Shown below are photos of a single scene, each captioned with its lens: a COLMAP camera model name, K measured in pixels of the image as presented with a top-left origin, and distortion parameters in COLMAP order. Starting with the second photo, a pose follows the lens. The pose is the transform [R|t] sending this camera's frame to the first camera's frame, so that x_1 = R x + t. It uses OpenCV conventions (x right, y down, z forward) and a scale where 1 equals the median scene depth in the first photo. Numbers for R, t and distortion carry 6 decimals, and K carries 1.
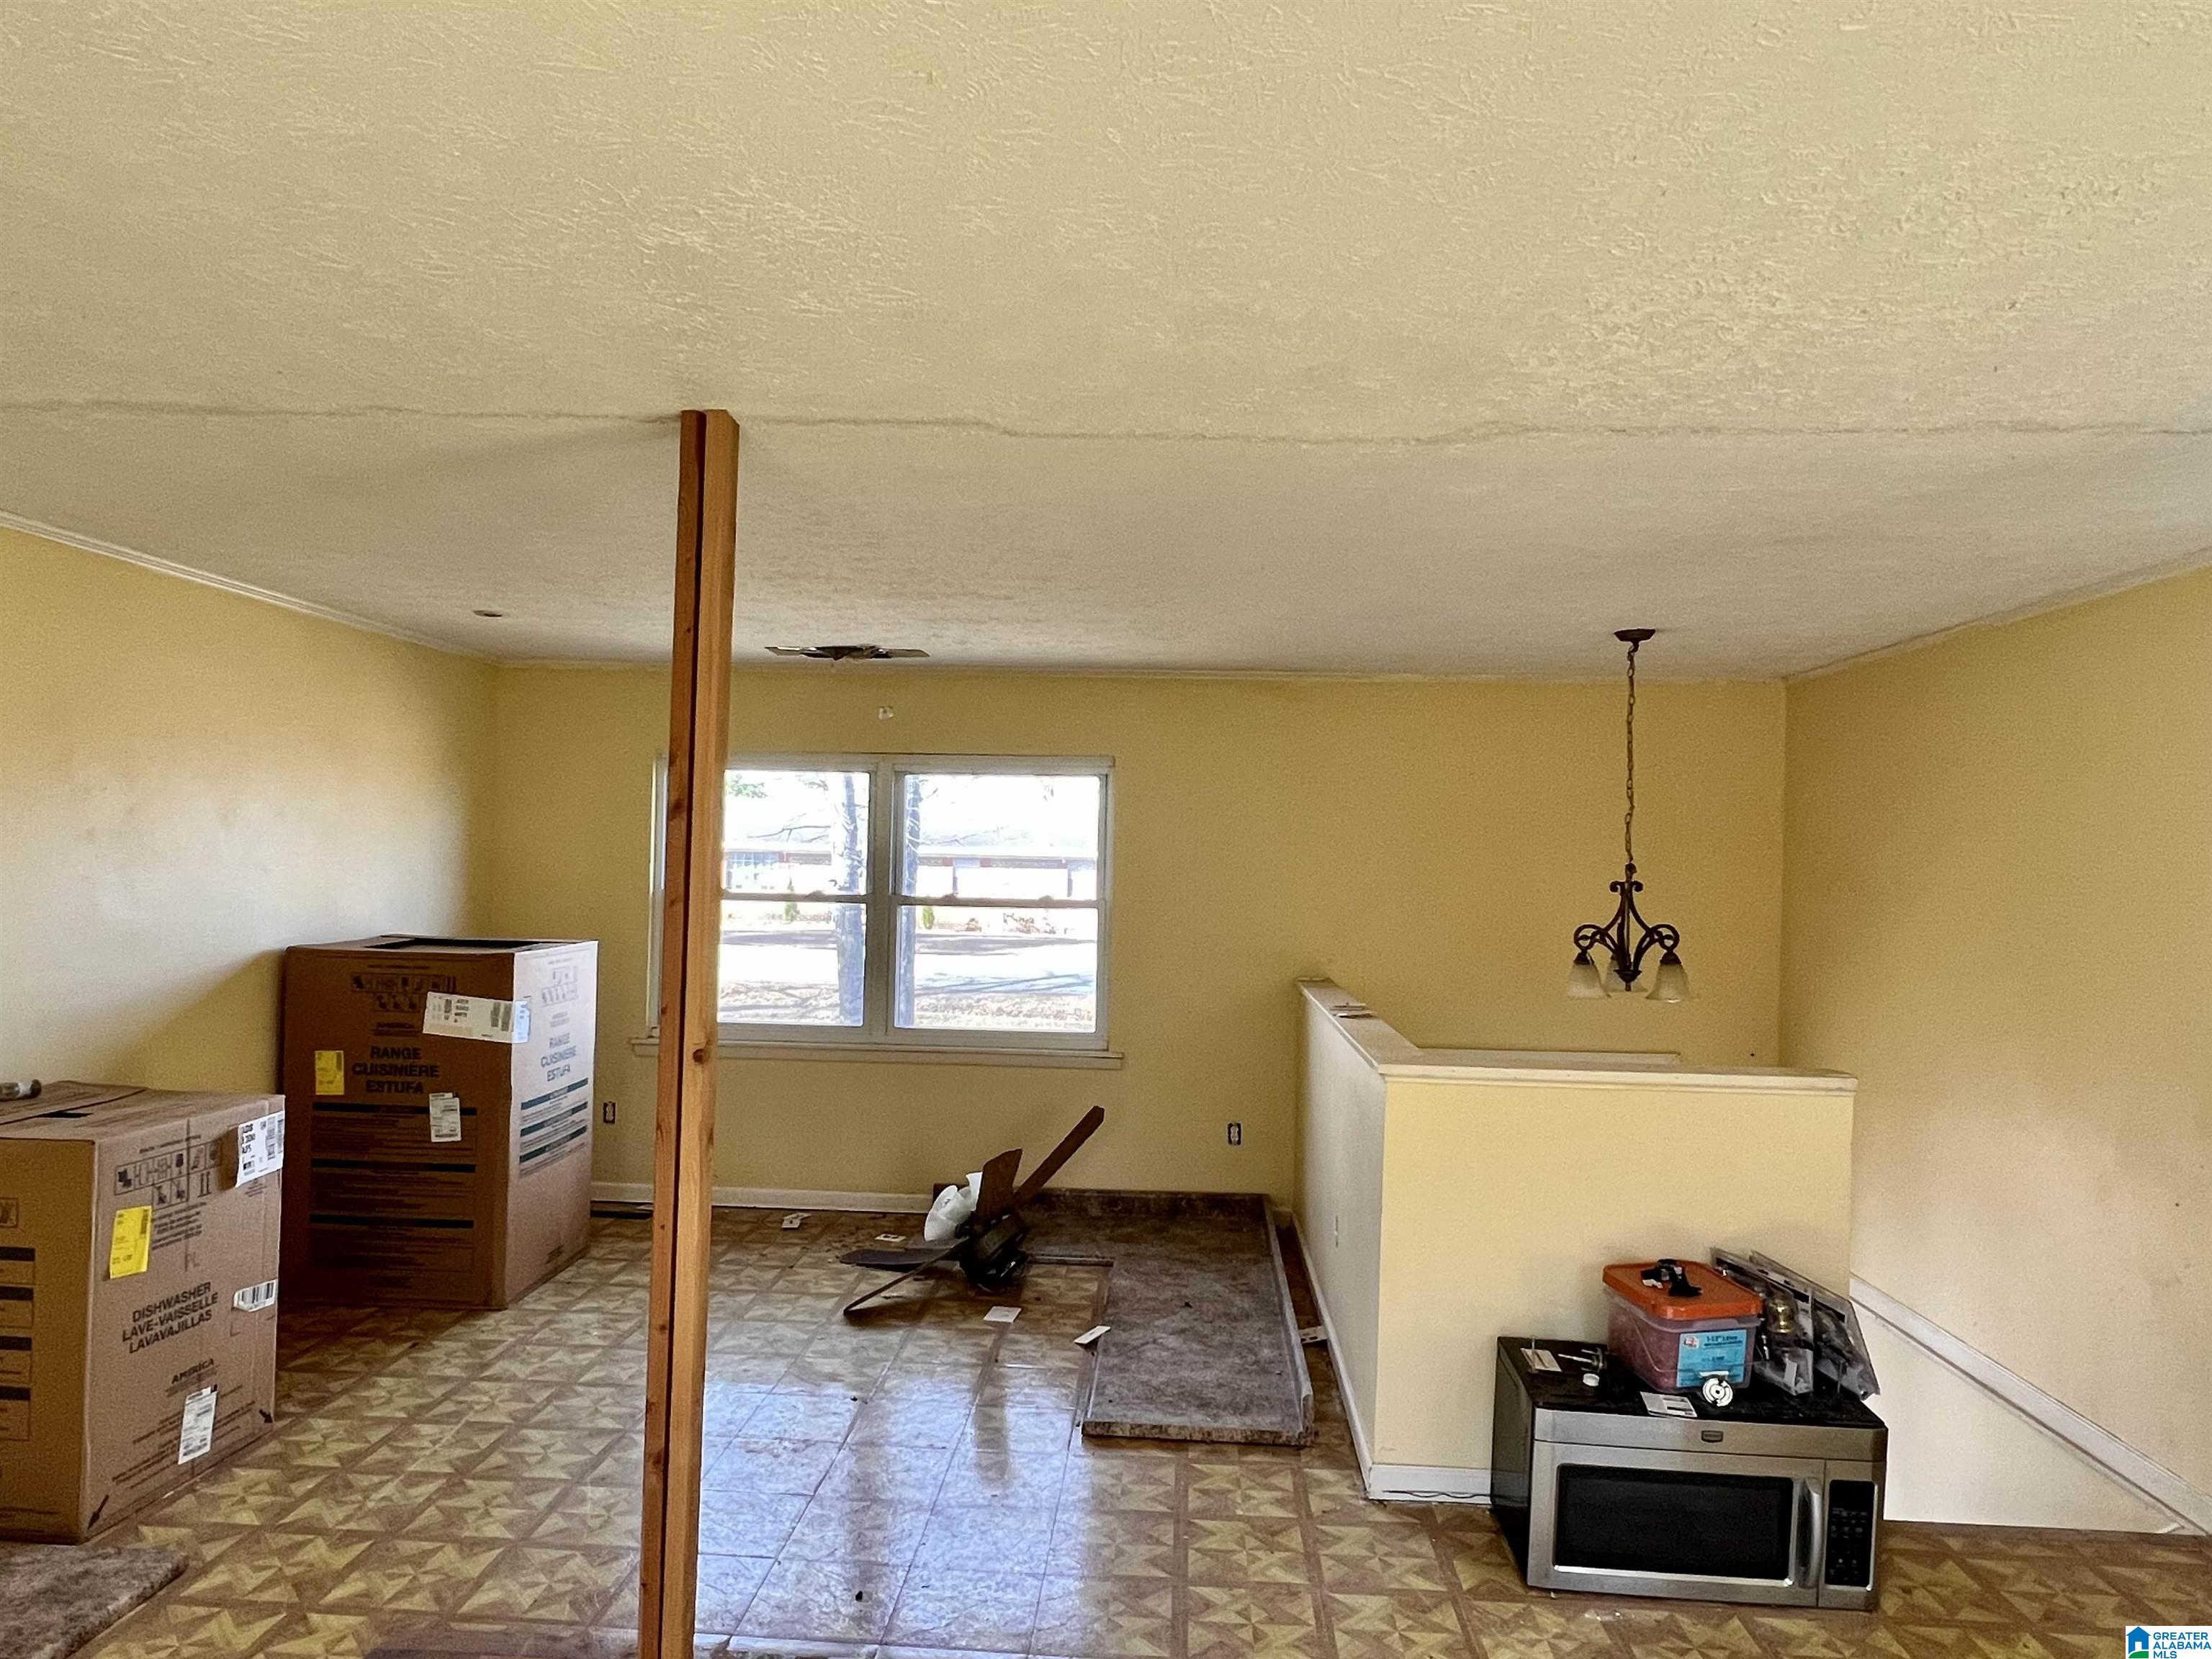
lens RADIAL K [[1349.0, 0, 1103.6], [0, 1349.0, 826.7], [0, 0, 1]] dist [0.005932, 0.000327]
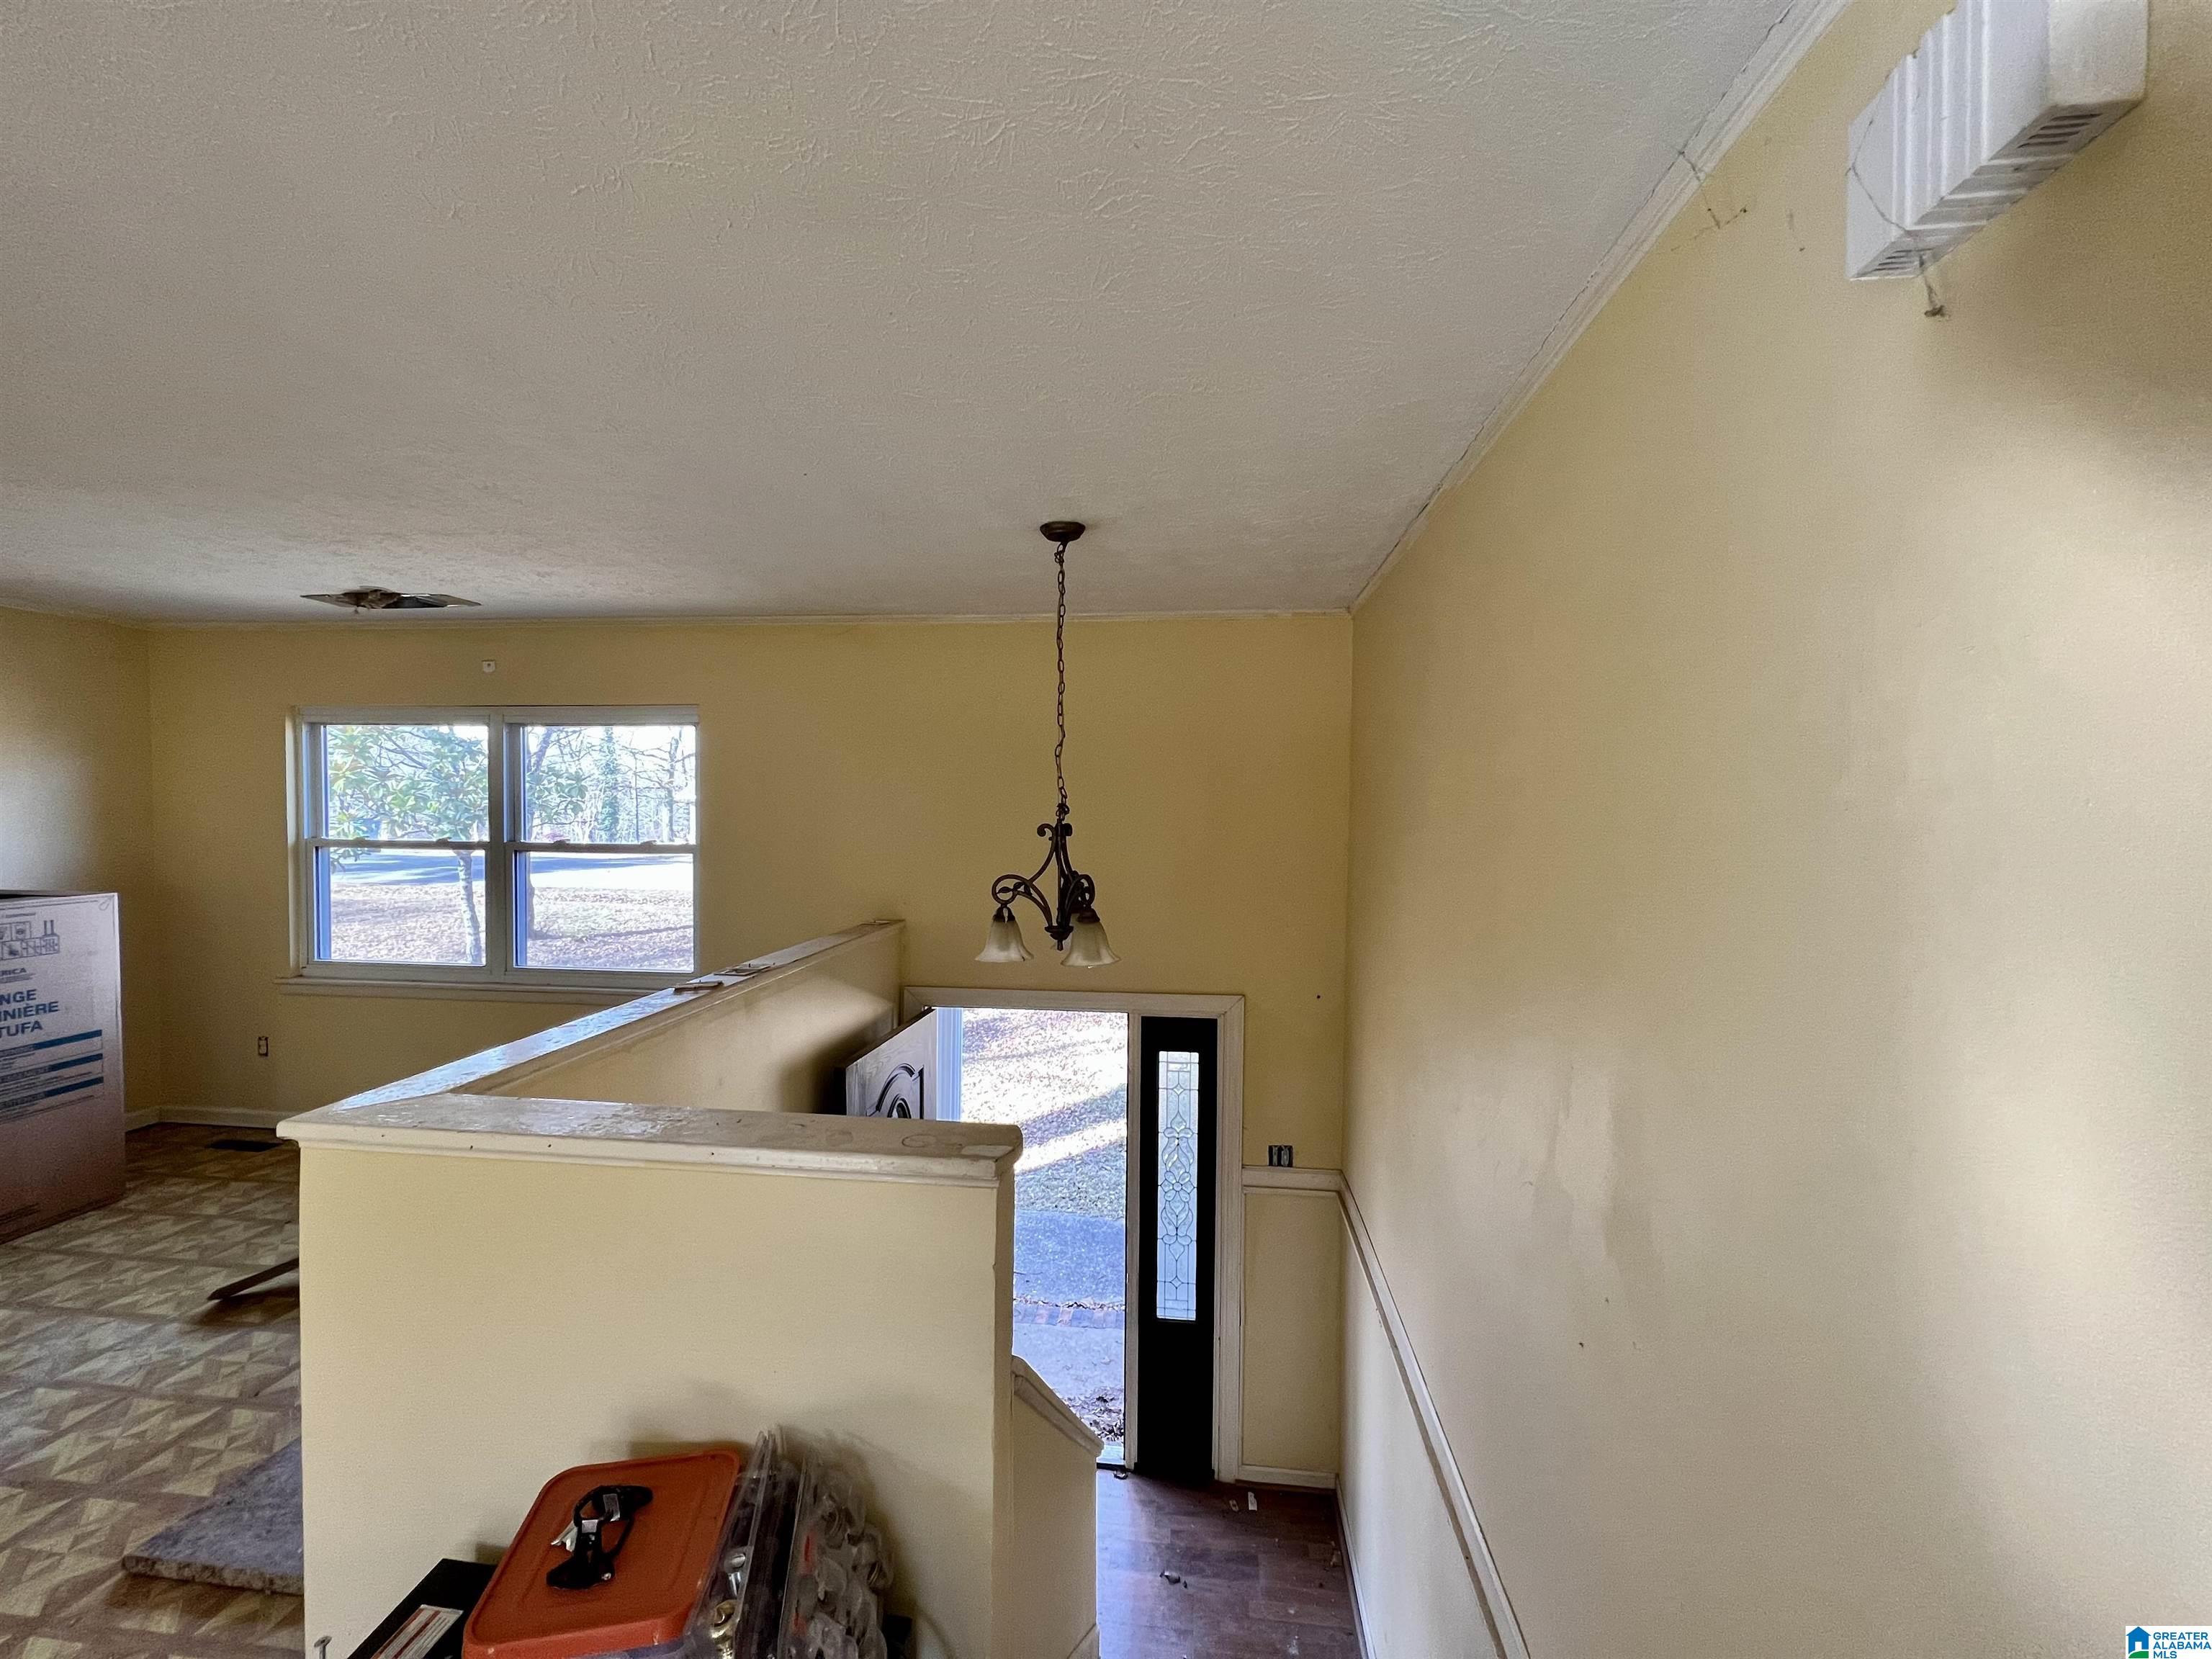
lens RADIAL K [[889.1, 0, 1106.9], [0, 889.1, 830.3], [0, 0, 1]] dist [0.002587, 0.000161]
pose [[0.999064, -0.009364, -0.042241, 0.424307], [0.011517, 0.998631, 0.051025, 0.015389], [0.041706, -0.051463, 0.997804, 0.419879]]
